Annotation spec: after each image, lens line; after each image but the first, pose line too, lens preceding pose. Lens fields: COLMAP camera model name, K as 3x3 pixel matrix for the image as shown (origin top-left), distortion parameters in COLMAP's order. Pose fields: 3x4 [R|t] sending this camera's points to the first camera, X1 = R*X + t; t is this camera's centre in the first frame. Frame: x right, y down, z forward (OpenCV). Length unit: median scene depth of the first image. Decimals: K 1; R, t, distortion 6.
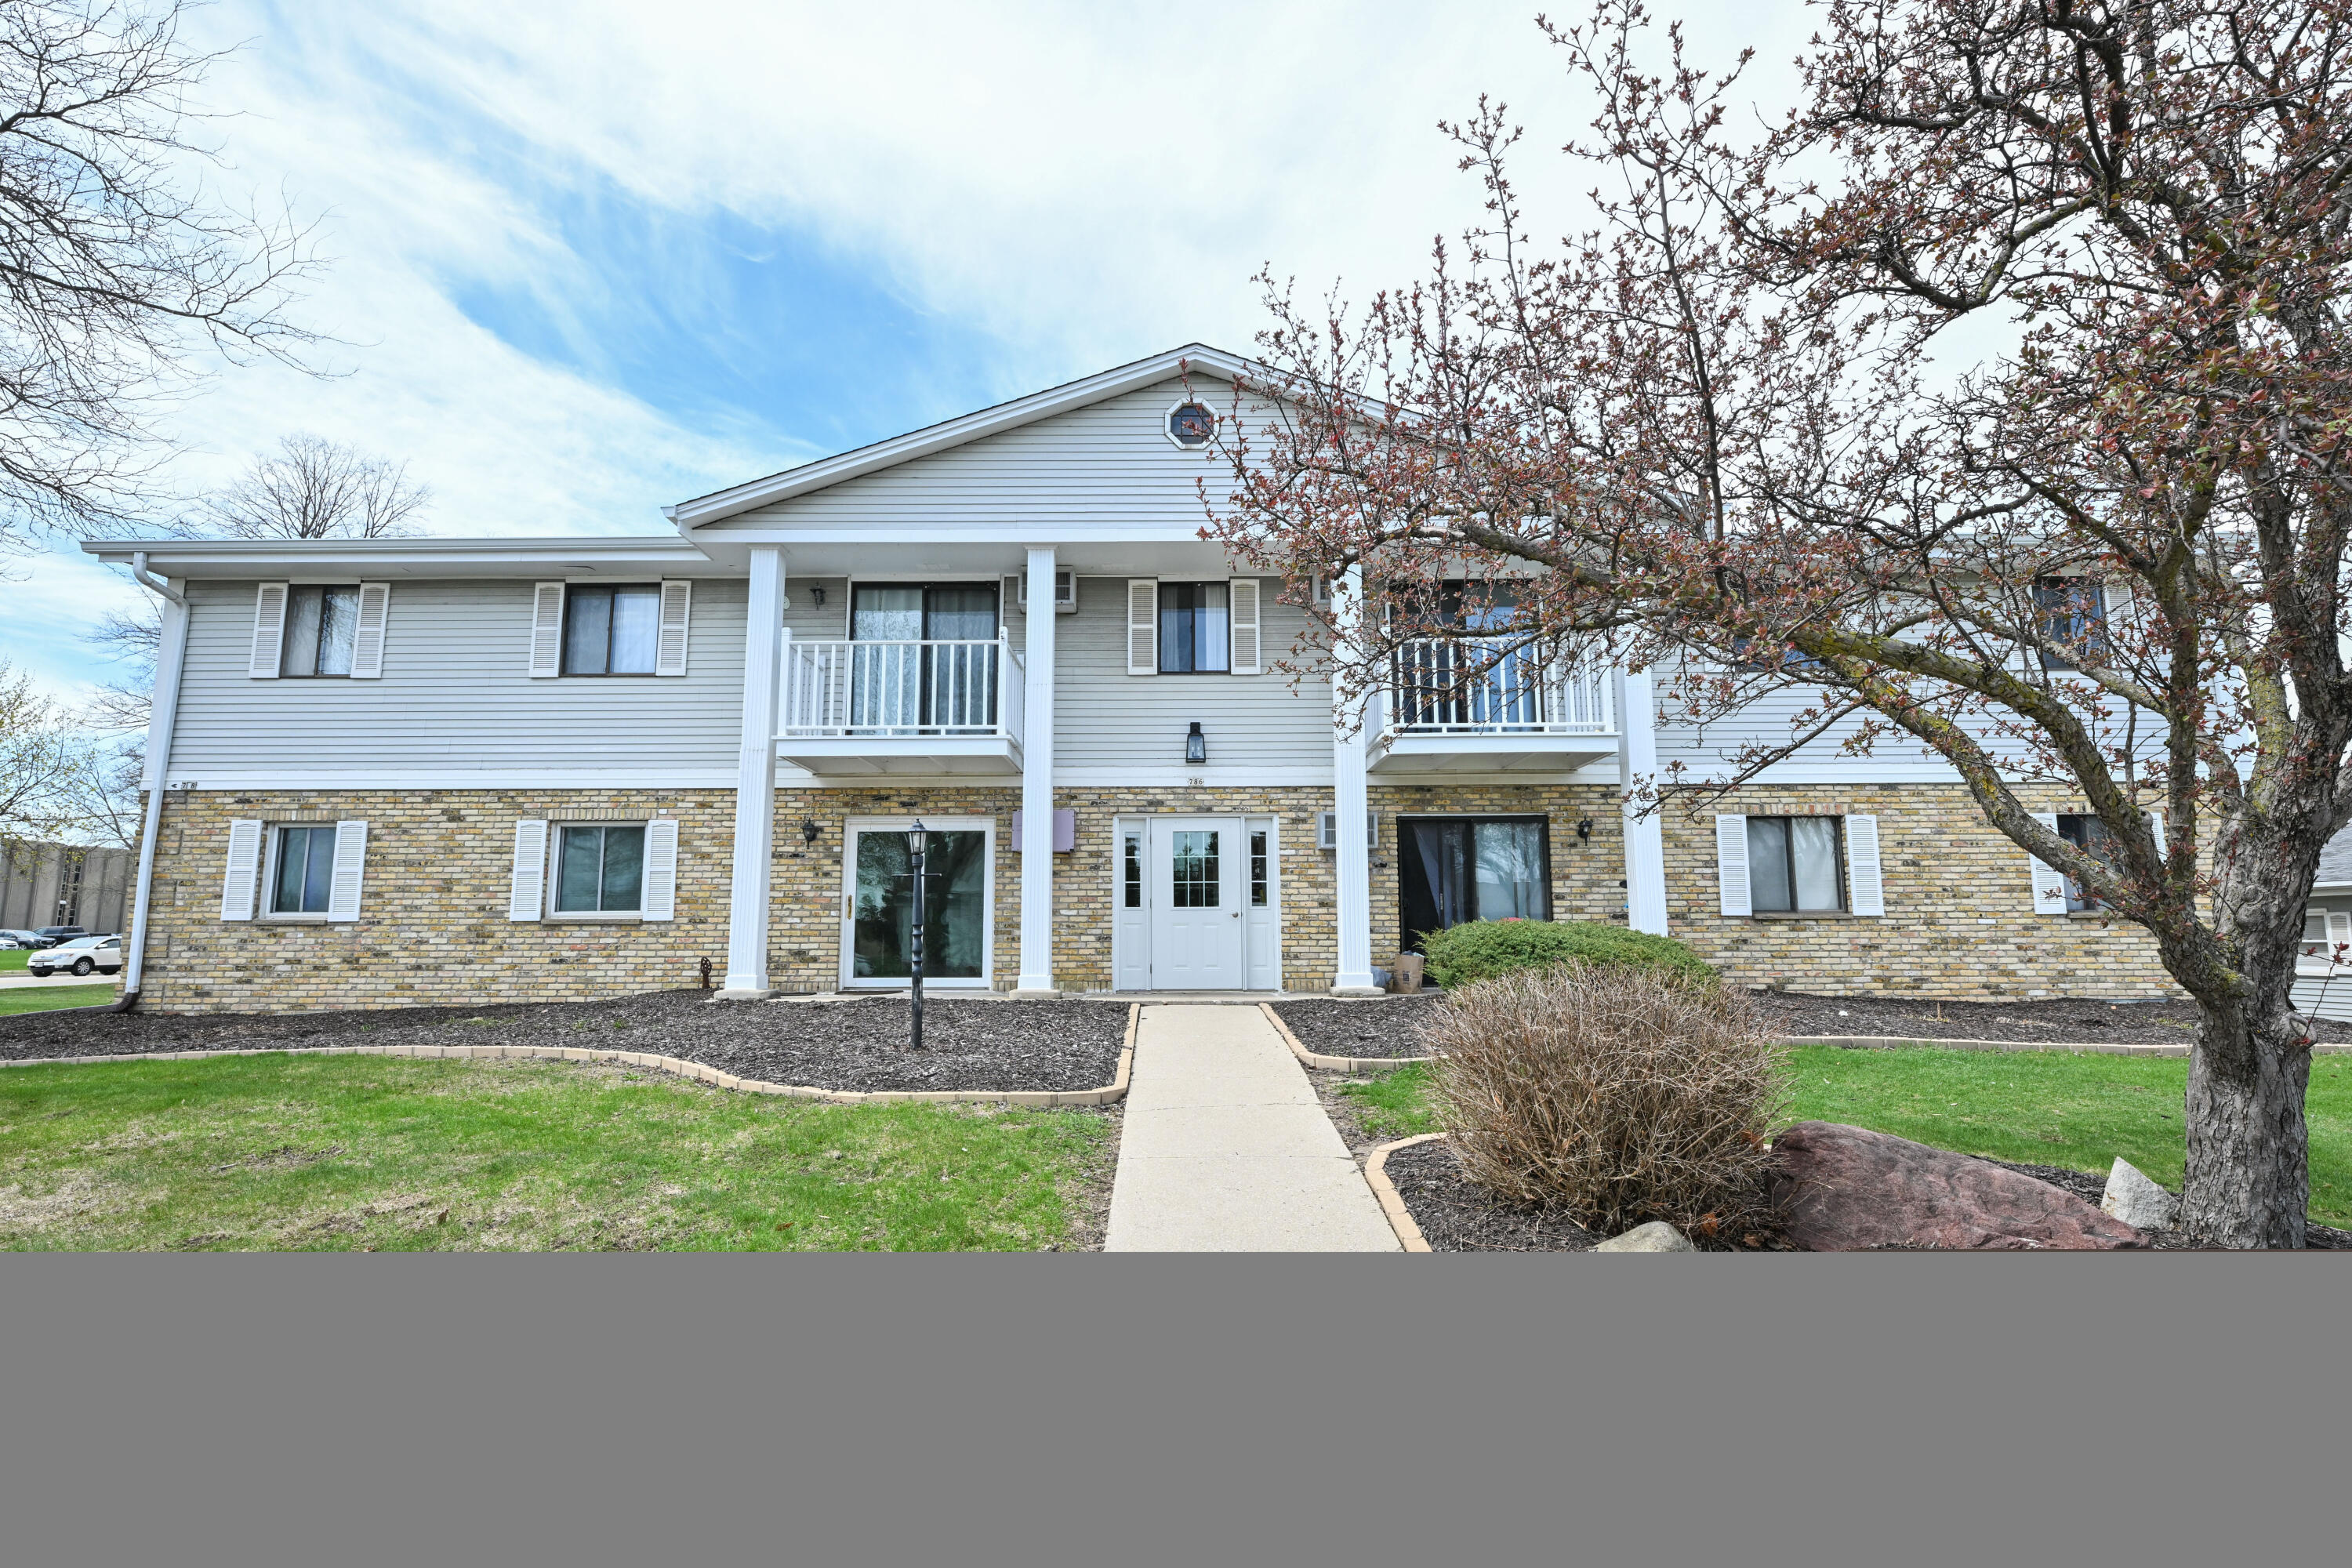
lens RADIAL K [[1126.7, 0, 1176.0], [0, 1126.7, 784.0], [0, 0, 1]] dist [0.001847, -0.000020]
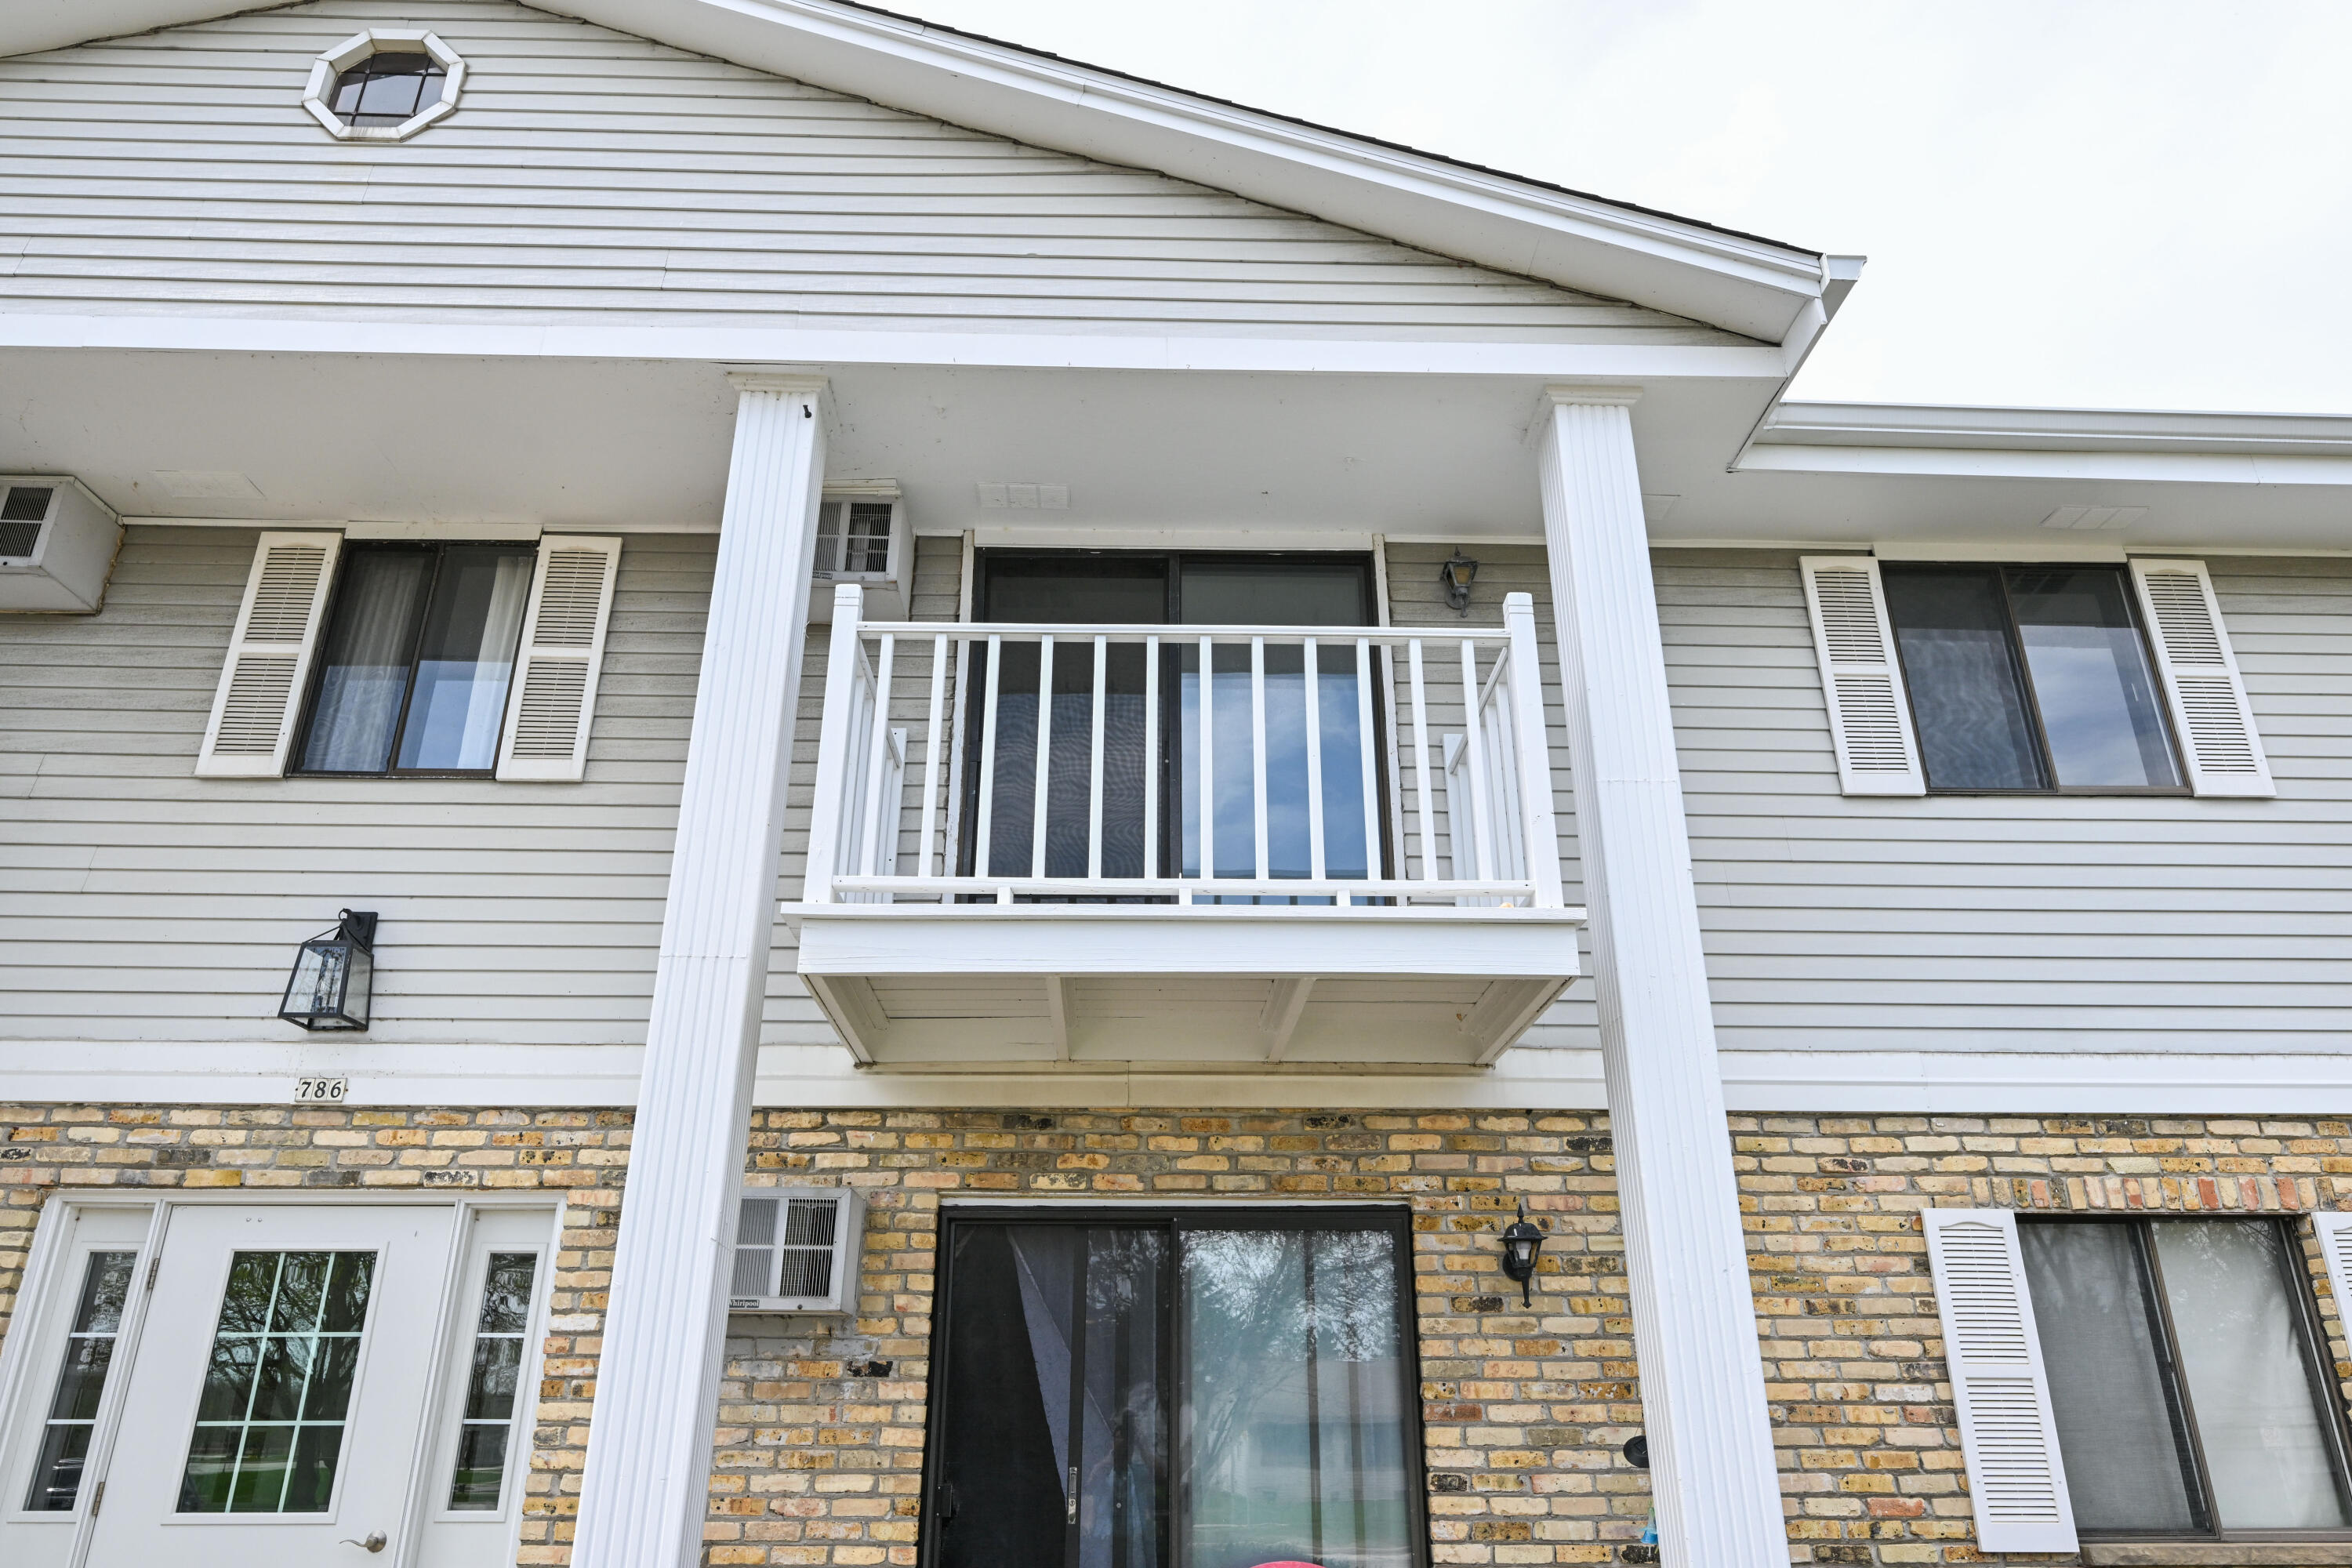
lens RADIAL K [[1525.1, 0, 1176.0], [0, 1525.1, 784.0], [0, 0, 1]] dist [-0.000454, -0.000086]
pose [[0.999509, 0.015973, 0.026971, 0.249837], [-0.008224, 0.963919, -0.266070, 0.027963], [-0.030248, 0.265717, 0.963576, 0.549654]]
